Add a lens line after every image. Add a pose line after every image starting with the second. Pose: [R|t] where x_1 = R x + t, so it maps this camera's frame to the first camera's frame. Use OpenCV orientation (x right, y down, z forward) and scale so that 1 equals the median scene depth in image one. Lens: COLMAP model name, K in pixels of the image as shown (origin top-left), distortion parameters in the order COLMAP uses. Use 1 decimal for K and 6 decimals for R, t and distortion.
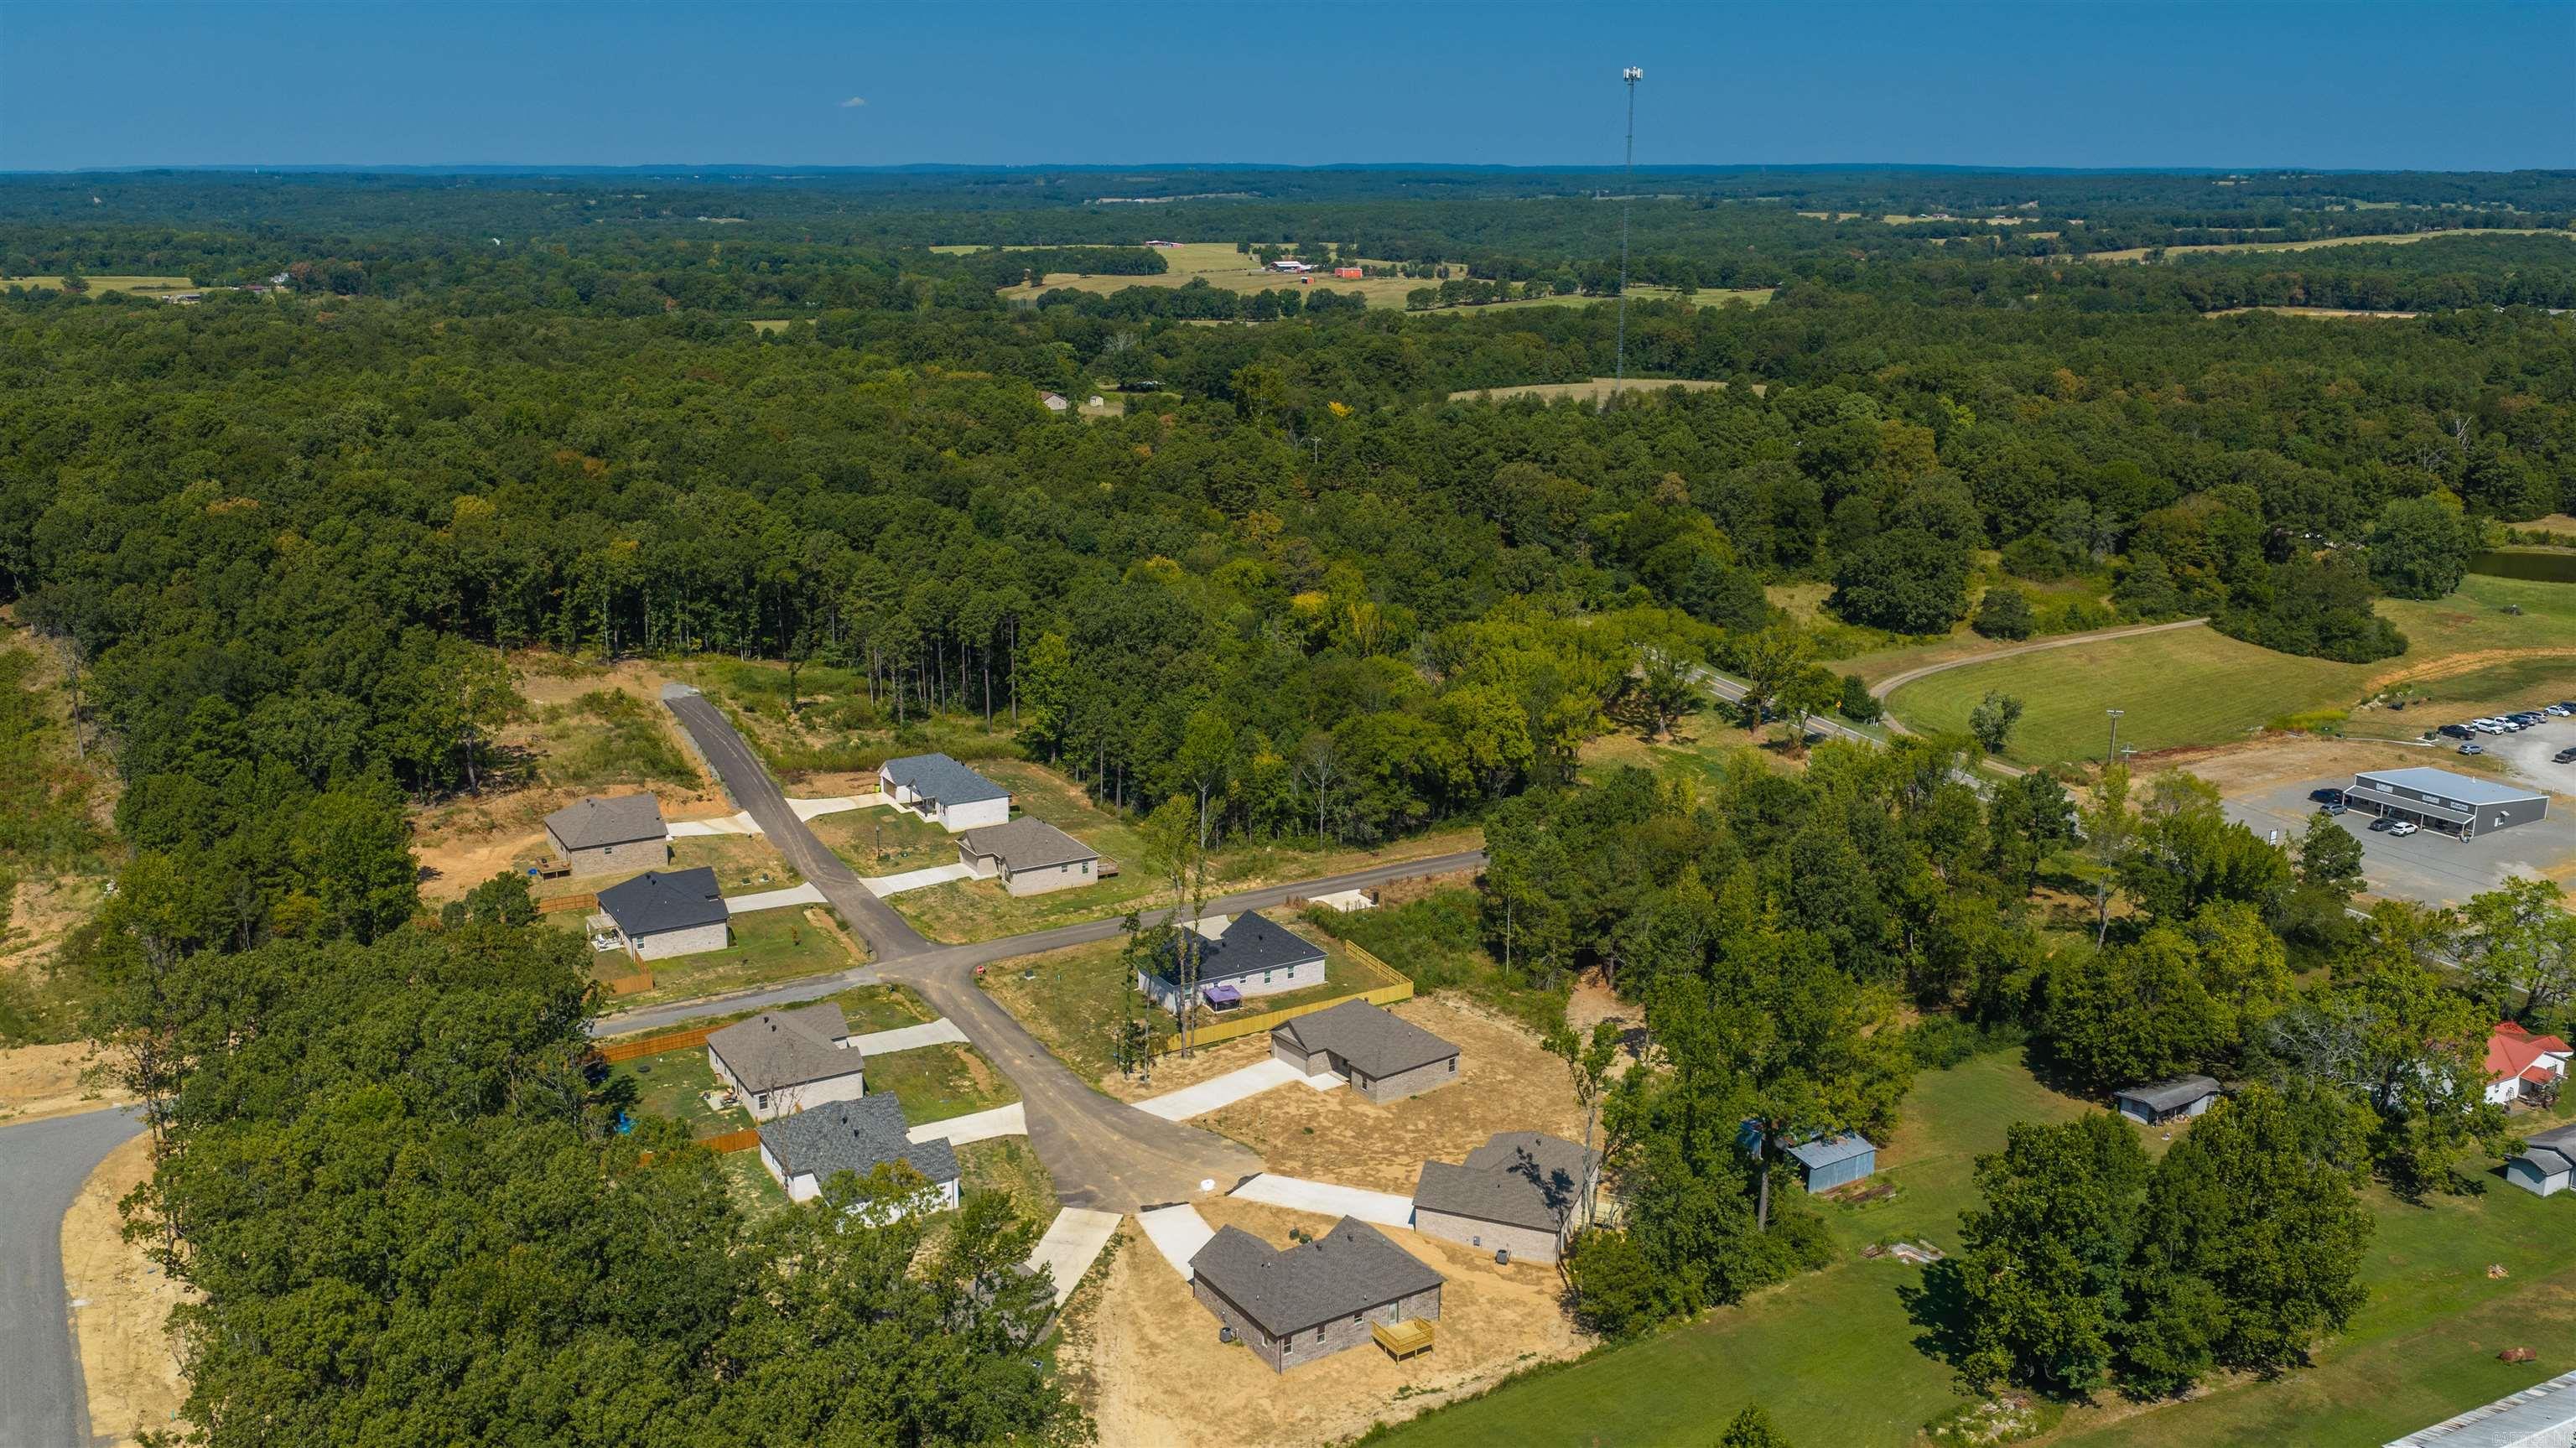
lens RADIAL K [[2170.5, 0, 1288.0], [0, 2170.5, 724.0], [0, 0, 1]] dist [0.014974, -0.016796]
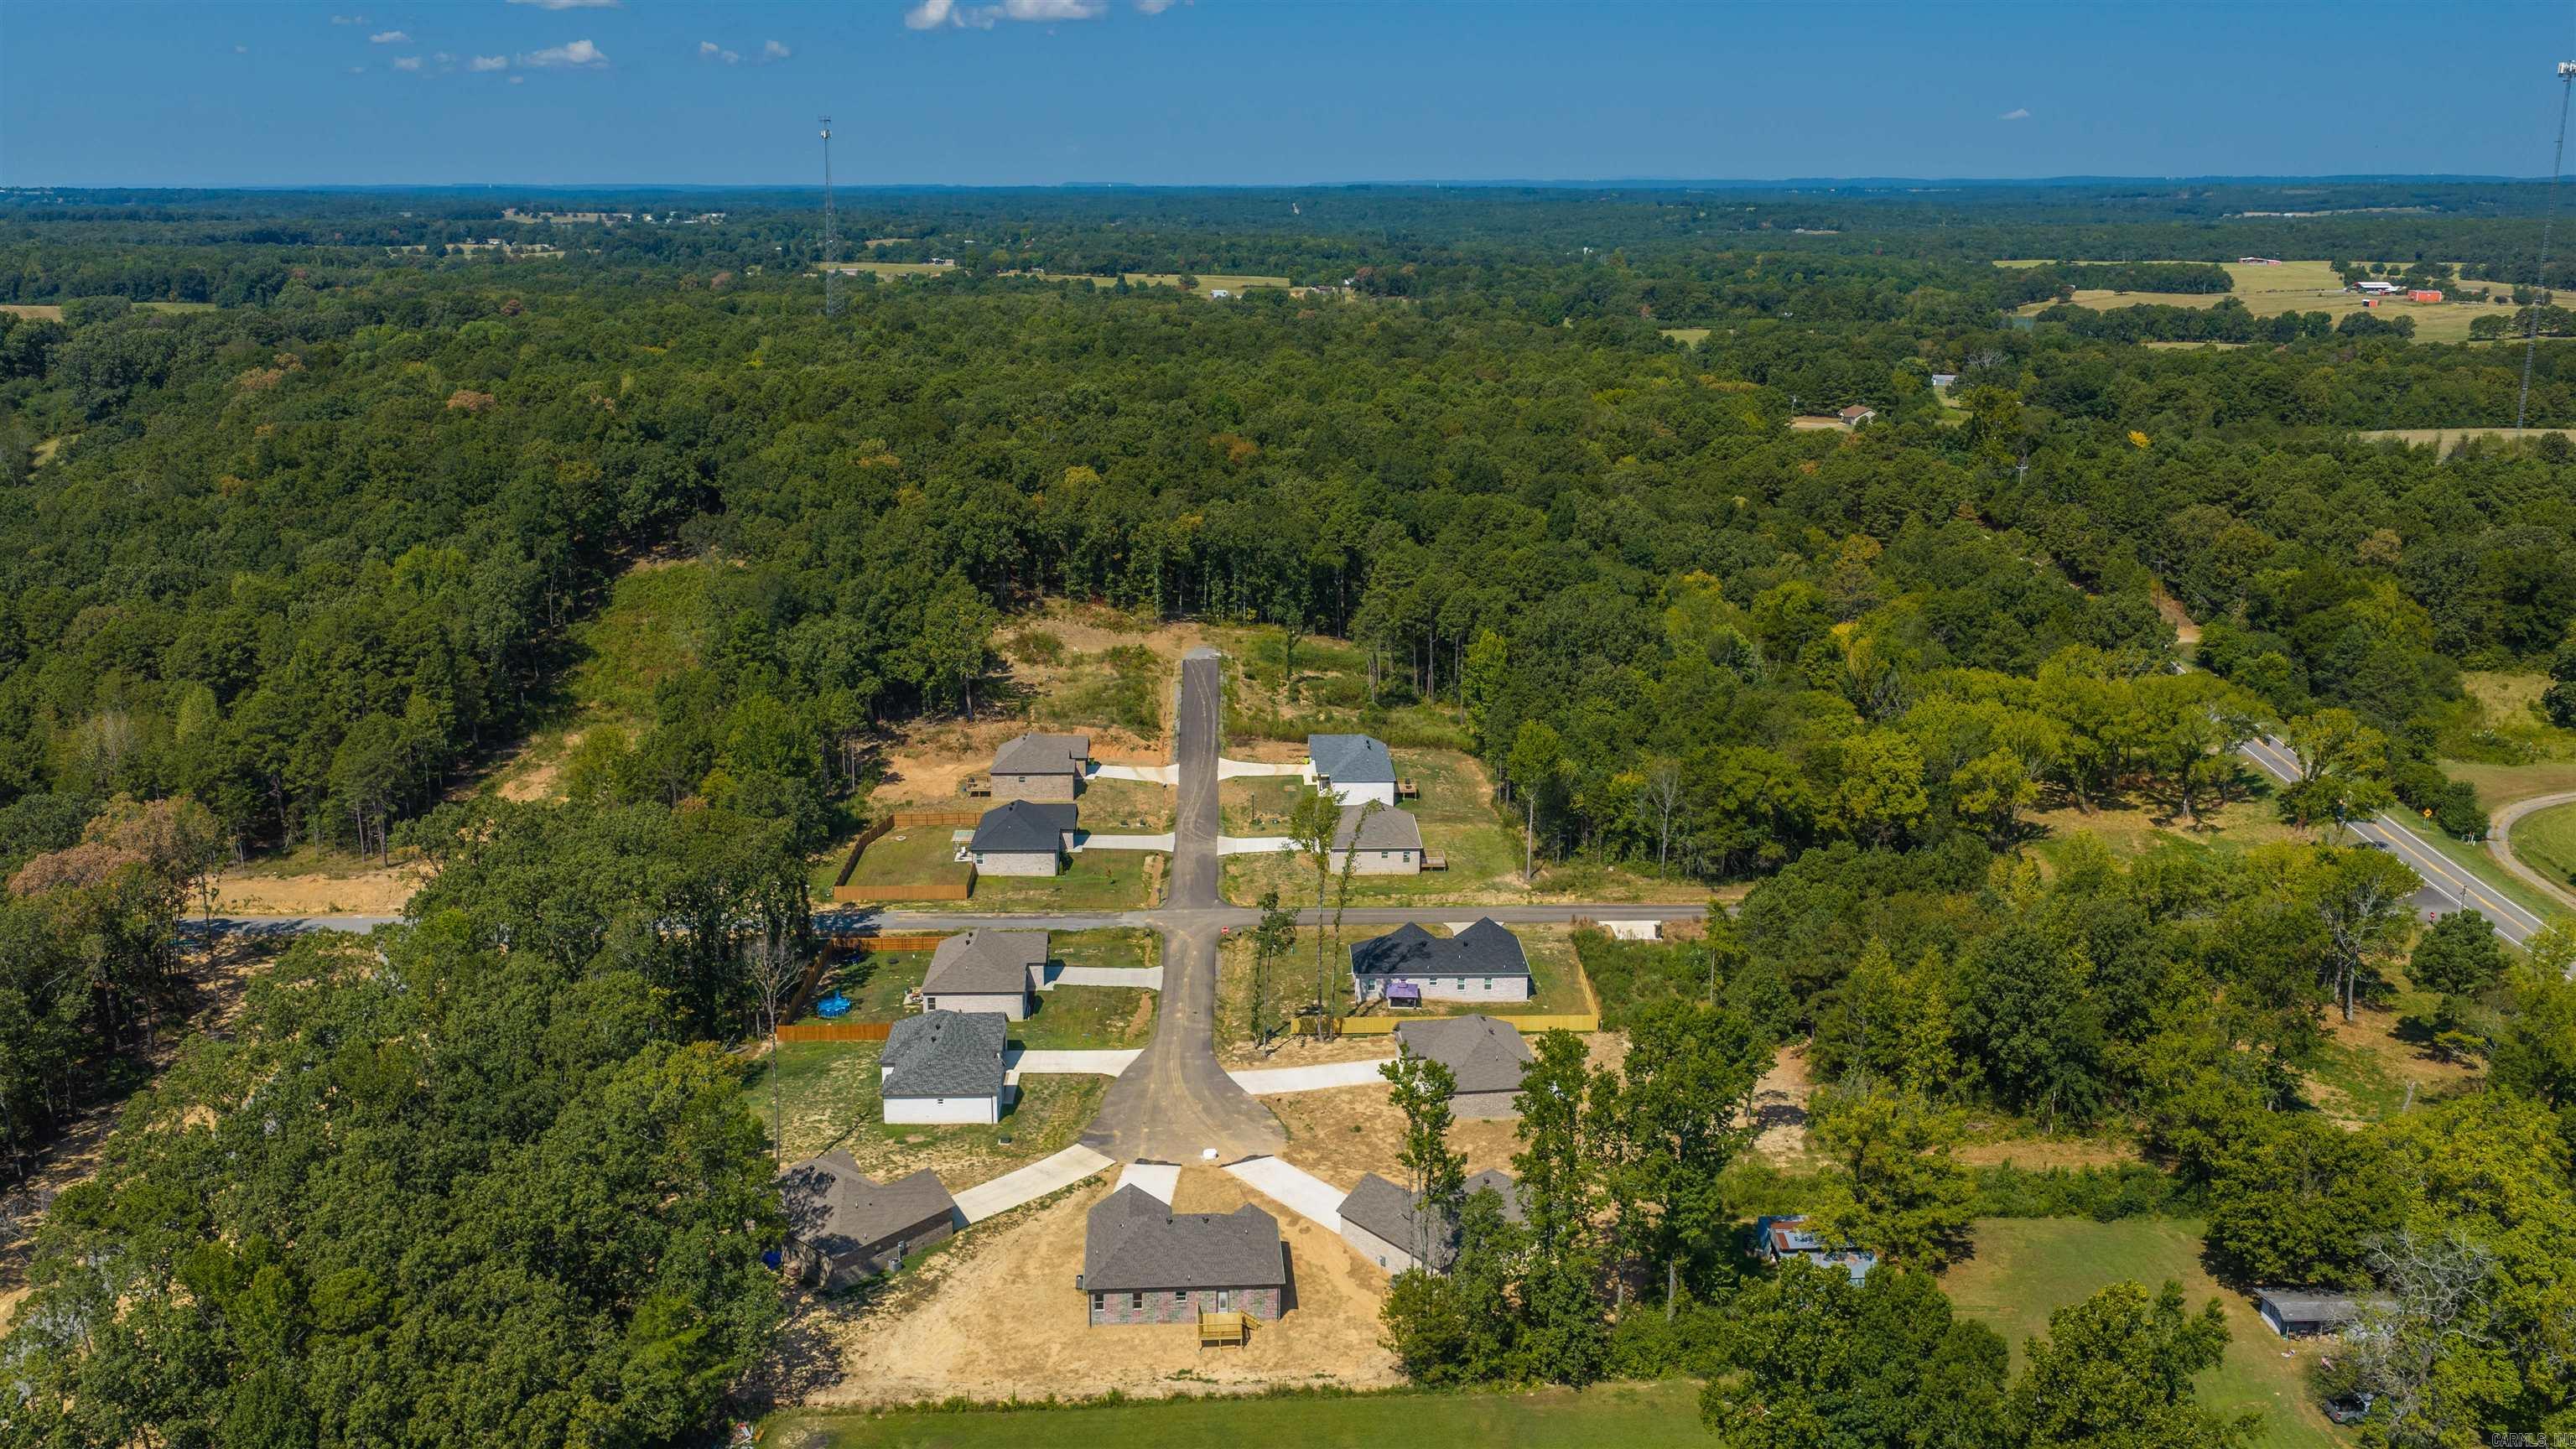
lens RADIAL K [[2127.8, 0, 1288.0], [0, 2127.8, 724.5], [0, 0, 1]] dist [0.033119, -0.073280]
pose [[0.873369, 0.118116, -0.472520, 0.294390], [-0.118622, 0.992520, 0.028850, -0.016861], [0.472394, 0.030855, 0.880847, 0.072027]]
